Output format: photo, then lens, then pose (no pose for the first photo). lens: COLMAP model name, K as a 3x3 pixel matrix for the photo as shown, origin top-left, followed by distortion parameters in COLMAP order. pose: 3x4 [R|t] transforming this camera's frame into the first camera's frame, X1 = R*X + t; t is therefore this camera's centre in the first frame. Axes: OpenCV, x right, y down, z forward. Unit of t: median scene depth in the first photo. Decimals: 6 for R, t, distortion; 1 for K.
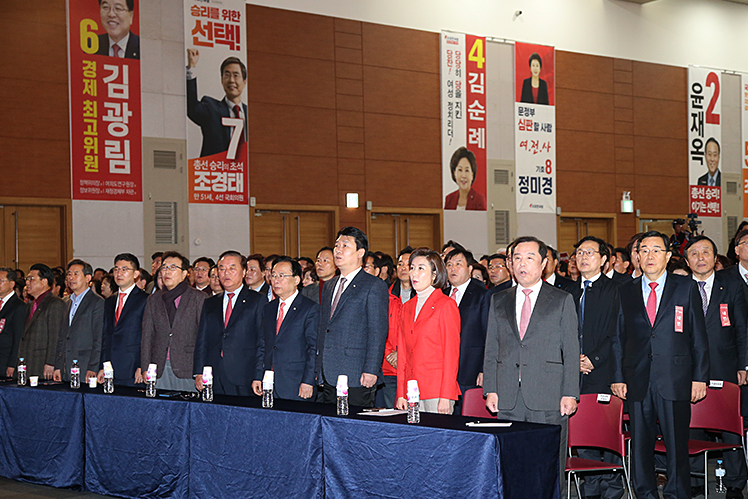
lens RADIAL K [[1315.4, 0, 374.6], [0, 1315.4, 246.1], [0, 0, 1]] dist [0.213842, 0.000000]
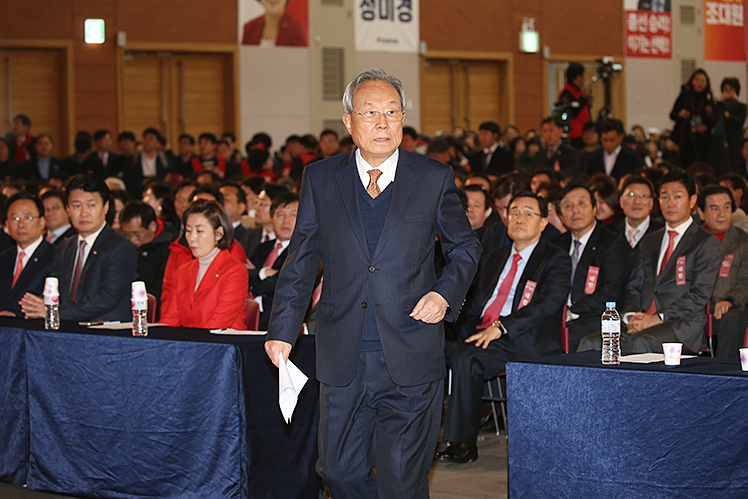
lens RADIAL K [[2399.5, 0, 373.1], [0, 2399.5, 247.4], [0, 0, 1]] dist [-0.275865, 0.000000]
pose [[0.996338, -0.000729, 0.085501, 0.035589], [-0.004636, 0.998032, 0.062530, -0.005792], [-0.085378, -0.062697, 0.994374, -0.322778]]
